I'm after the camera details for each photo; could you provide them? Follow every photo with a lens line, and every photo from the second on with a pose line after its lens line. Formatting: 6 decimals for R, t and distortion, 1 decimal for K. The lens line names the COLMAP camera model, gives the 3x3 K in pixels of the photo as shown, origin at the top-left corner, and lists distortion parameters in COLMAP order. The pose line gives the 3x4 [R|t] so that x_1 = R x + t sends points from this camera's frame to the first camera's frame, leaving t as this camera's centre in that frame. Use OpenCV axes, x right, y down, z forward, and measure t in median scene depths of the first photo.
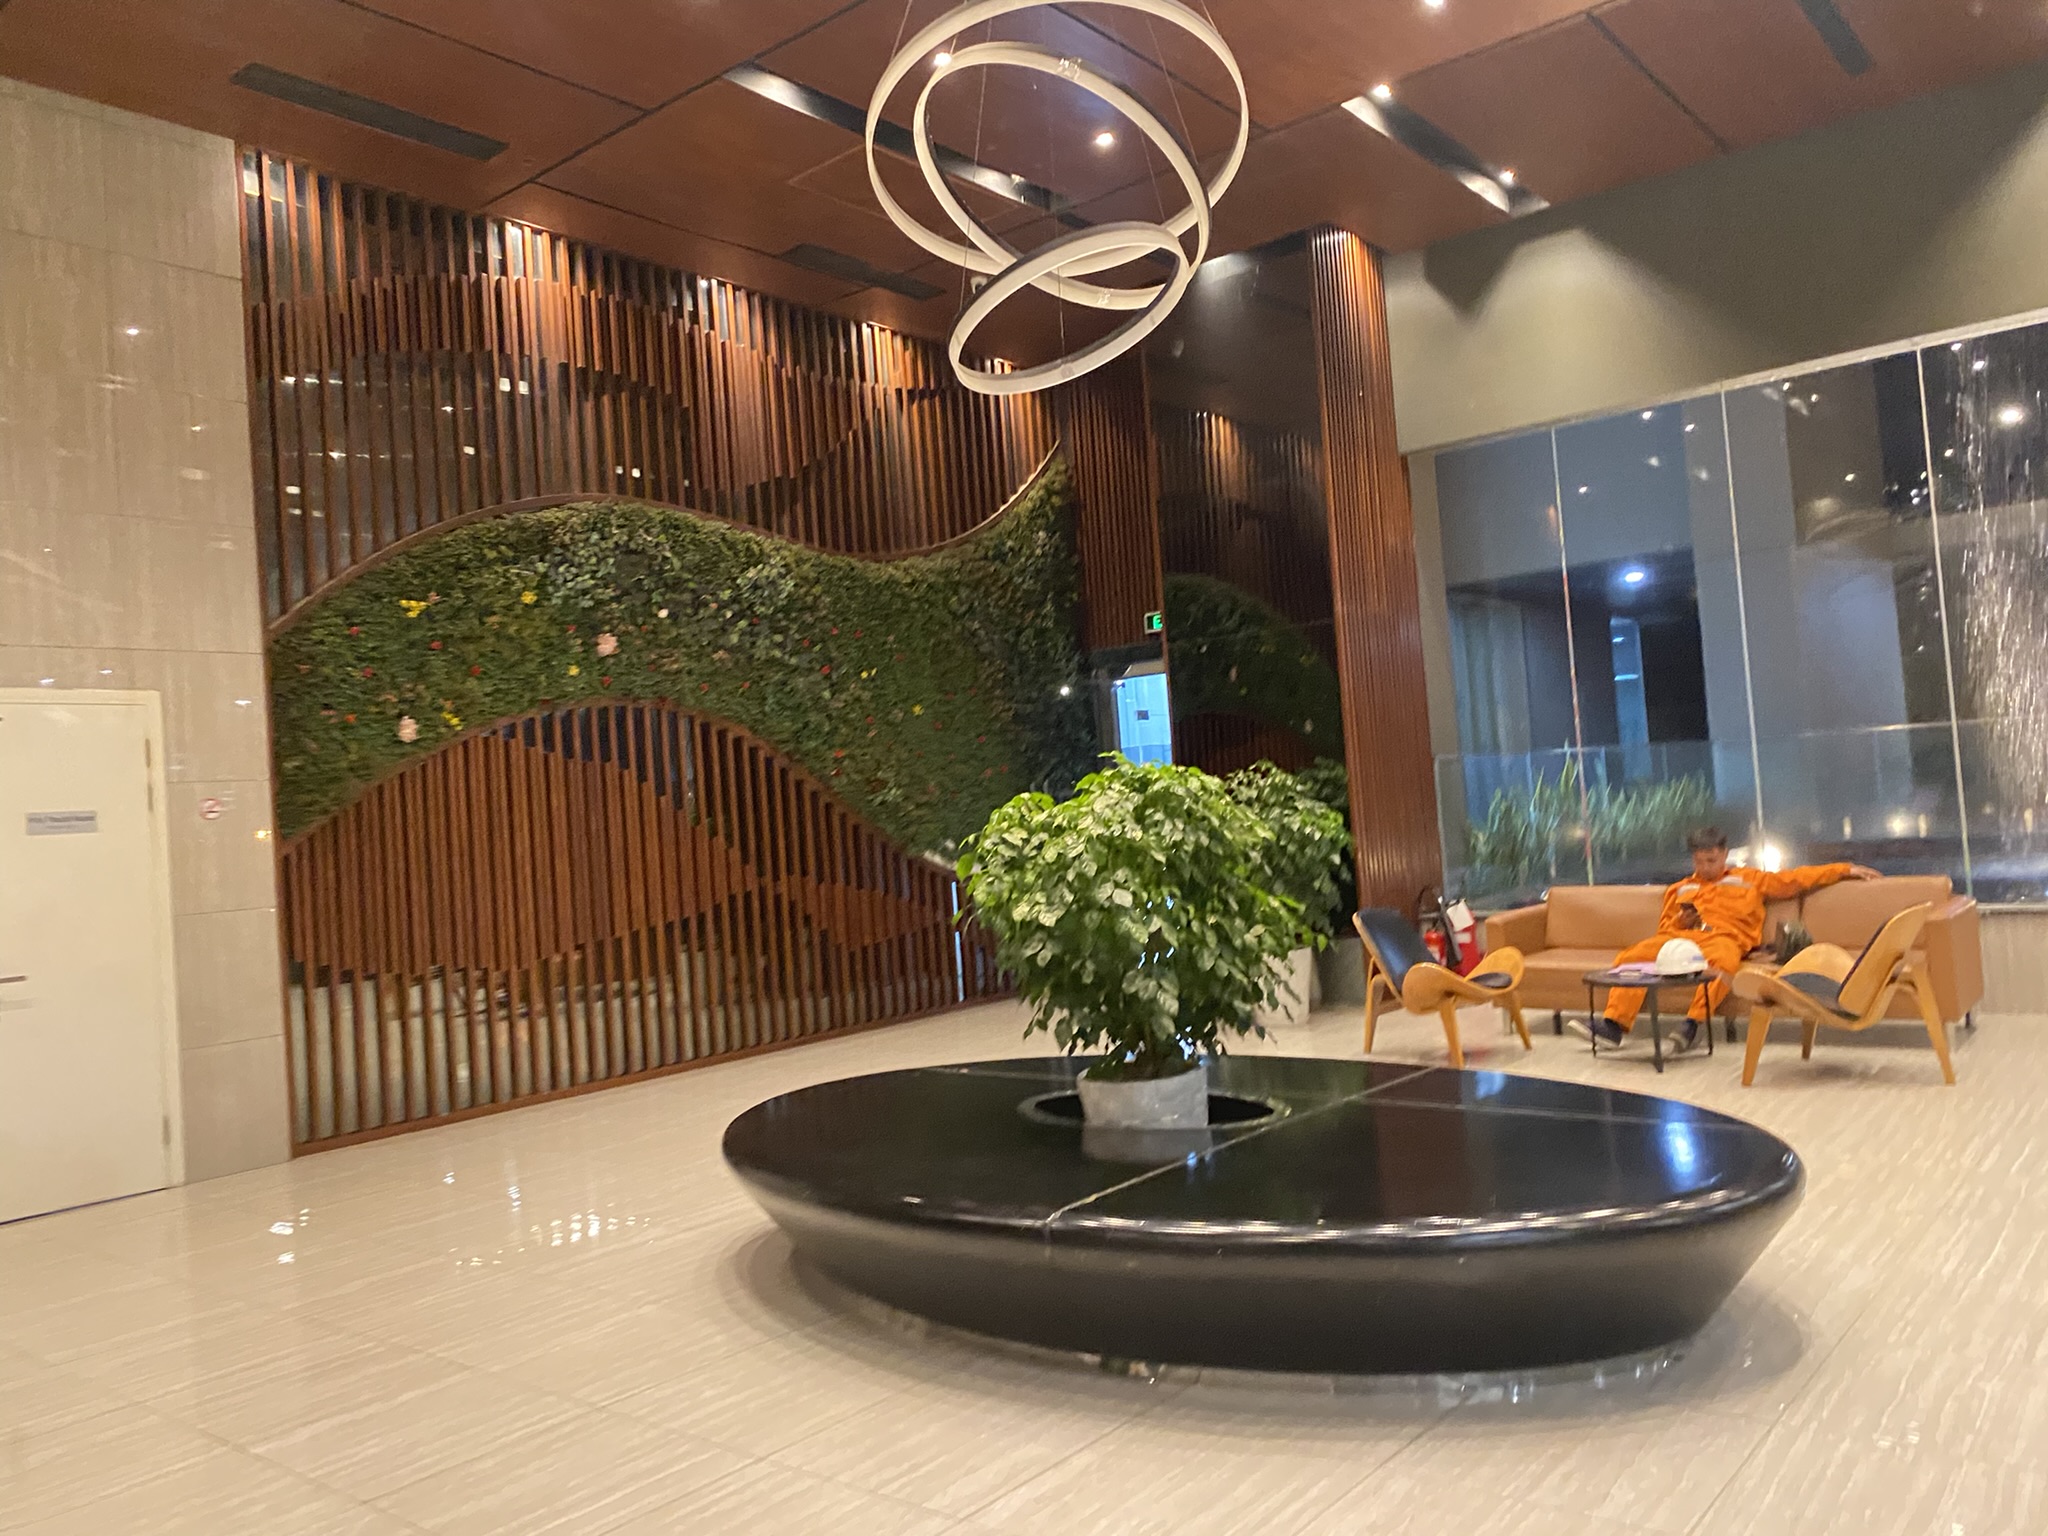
lens RADIAL K [[1526.2, 0, 1024.4], [0, 1526.2, 749.3], [0, 0, 1]] dist [0.191036, -0.475668]
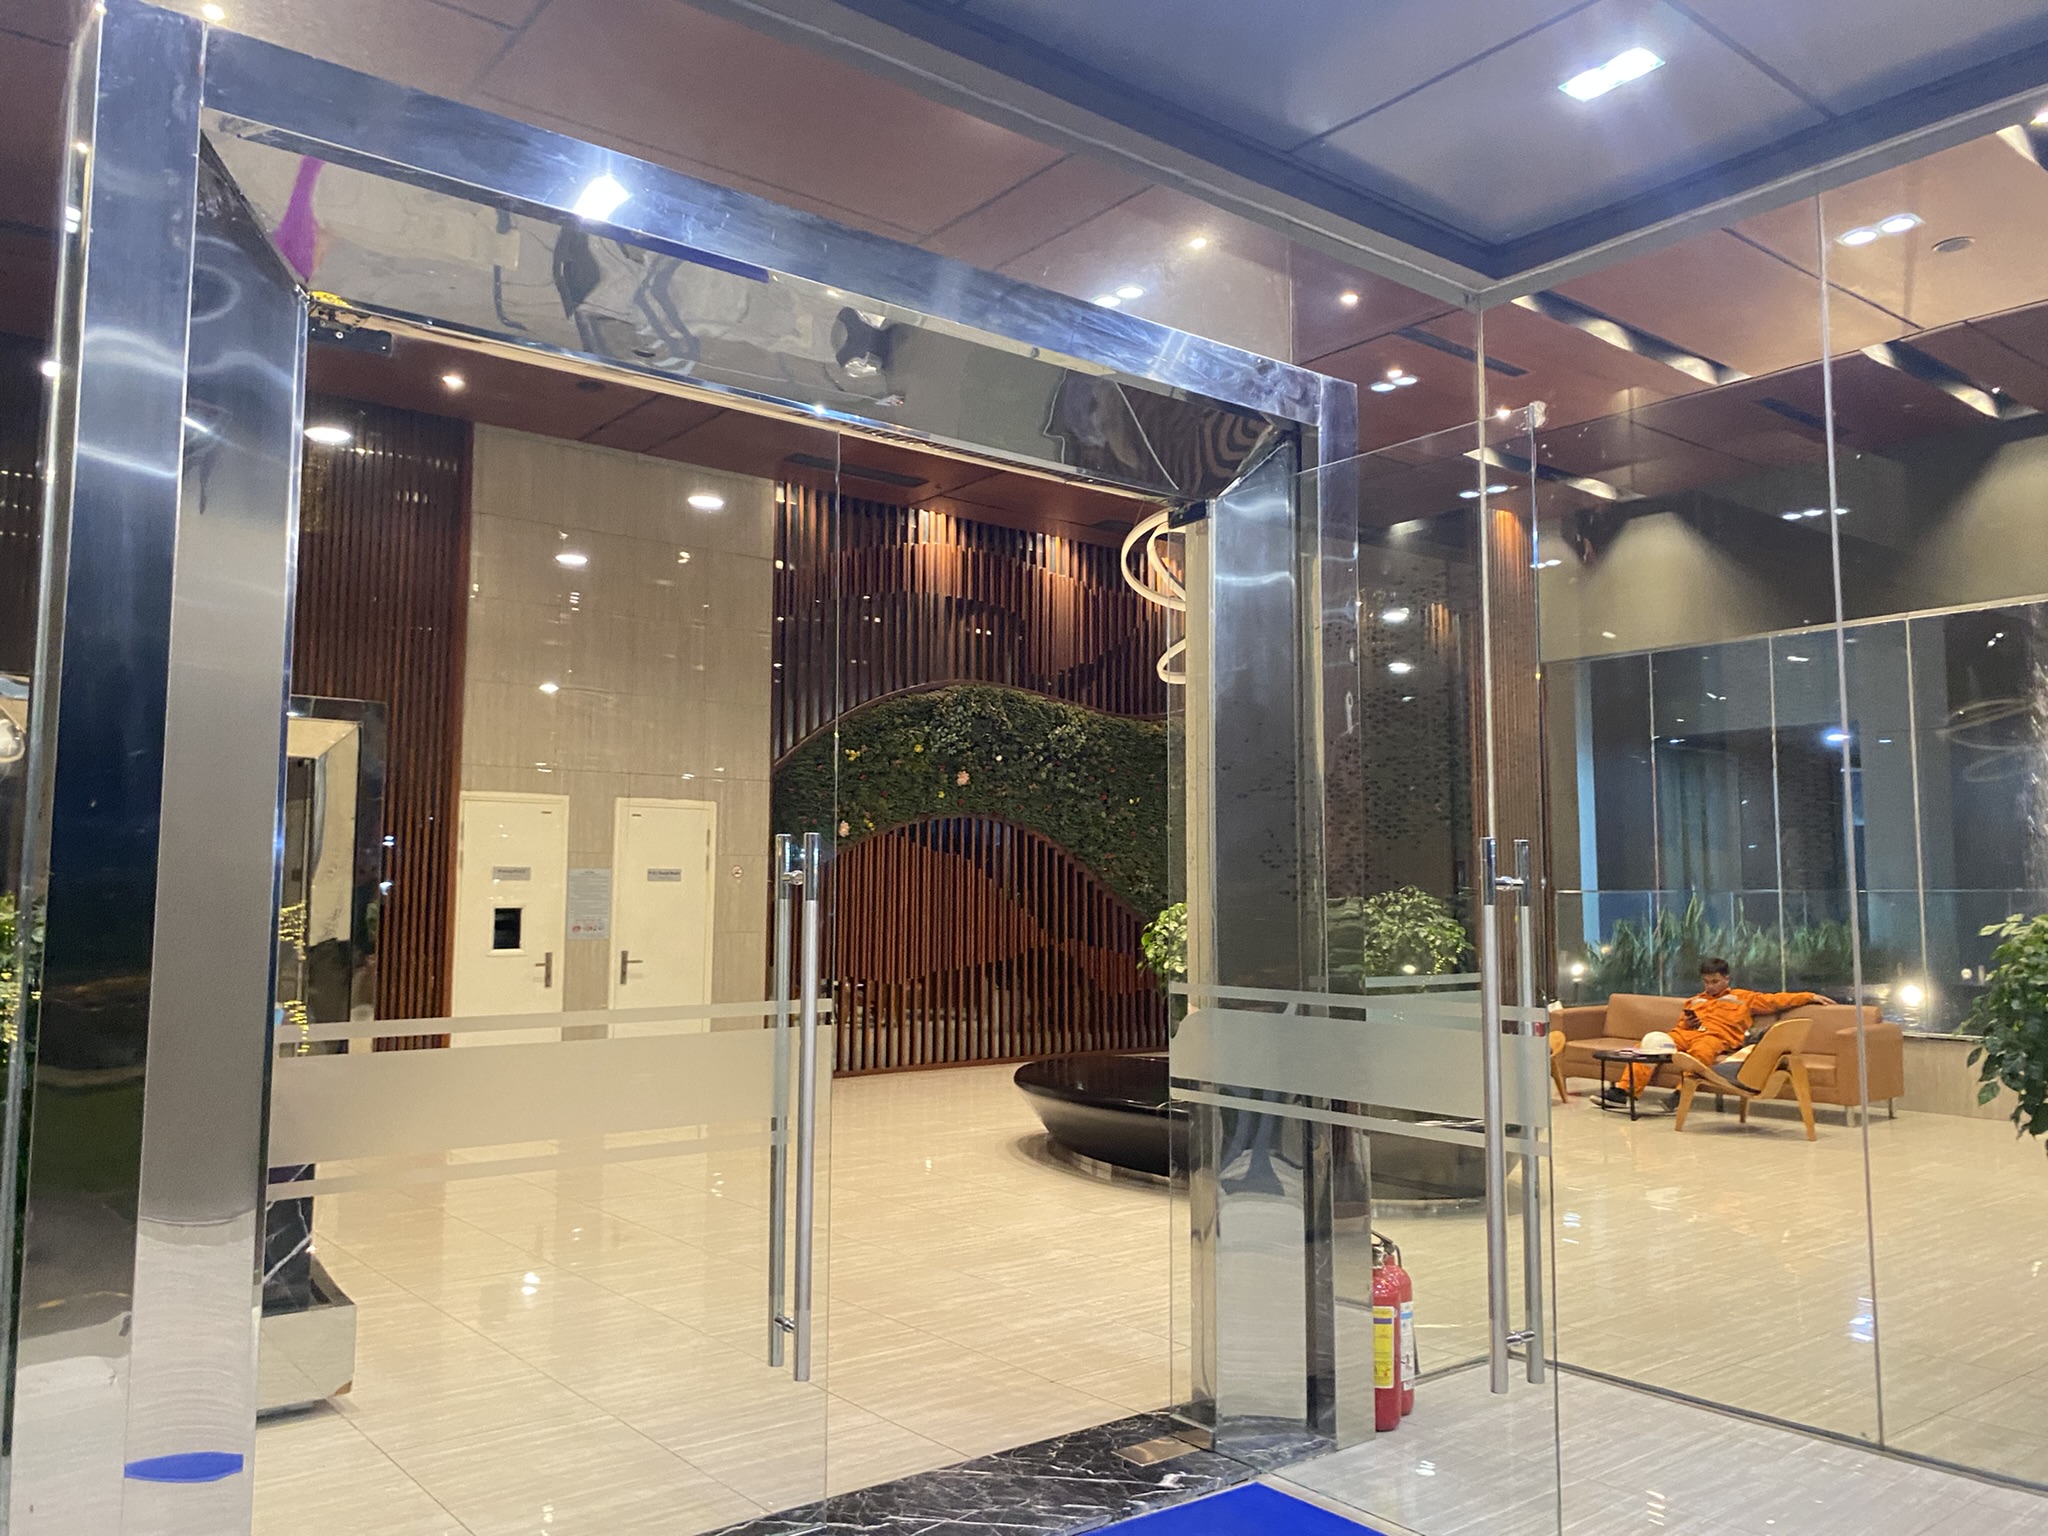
lens RADIAL K [[1526.2, 0, 1024.4], [0, 1526.2, 749.3], [0, 0, 1]] dist [0.191036, -0.475668]
pose [[0.977405, 0.055895, -0.203853, 0.096984], [-0.065671, 0.996978, -0.041504, -0.036242], [0.200917, 0.053953, 0.978121, -0.469084]]
